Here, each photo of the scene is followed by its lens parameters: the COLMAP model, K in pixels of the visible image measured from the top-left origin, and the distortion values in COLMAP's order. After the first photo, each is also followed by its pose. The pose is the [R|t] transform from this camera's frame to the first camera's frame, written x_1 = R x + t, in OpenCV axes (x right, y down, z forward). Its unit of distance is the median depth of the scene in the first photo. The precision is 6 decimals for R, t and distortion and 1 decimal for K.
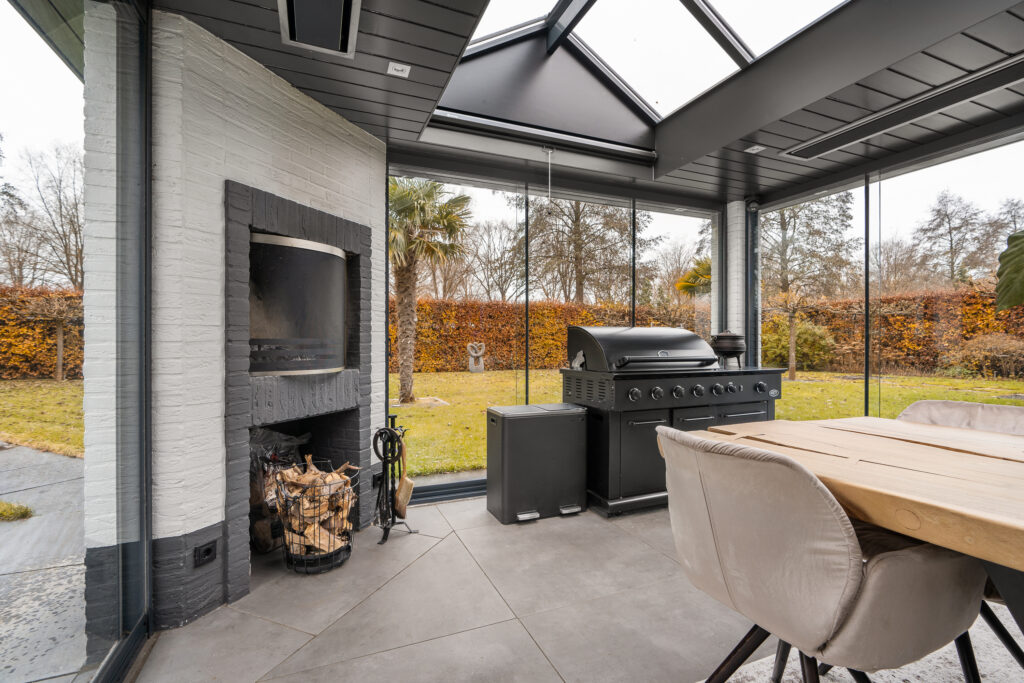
lens RADIAL K [[467.9, 0, 512.7], [0, 467.9, 345.6], [0, 0, 1]] dist [-0.004222, -0.000235]
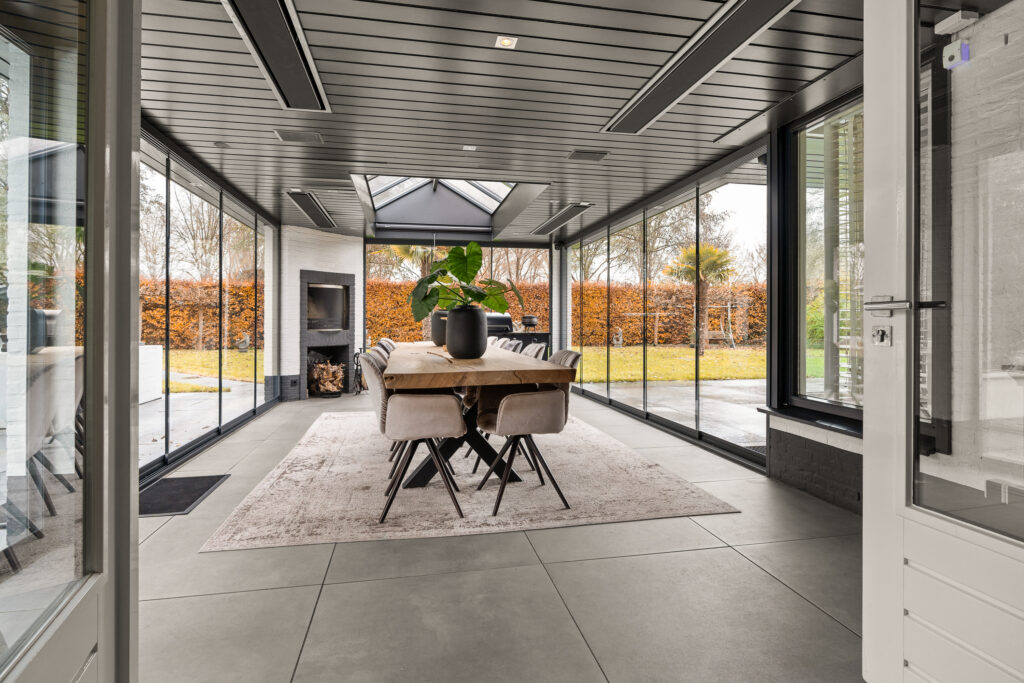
lens RADIAL K [[527.1, 0, 513.7], [0, 527.1, 320.9], [0, 0, 1]] dist [0.003254, 0.000139]
pose [[0.979635, -0.000038, -0.200785, 1.379766], [-0.001870, 0.999955, -0.009310, 0.028593], [0.200776, 0.009496, 0.979591, -2.009681]]
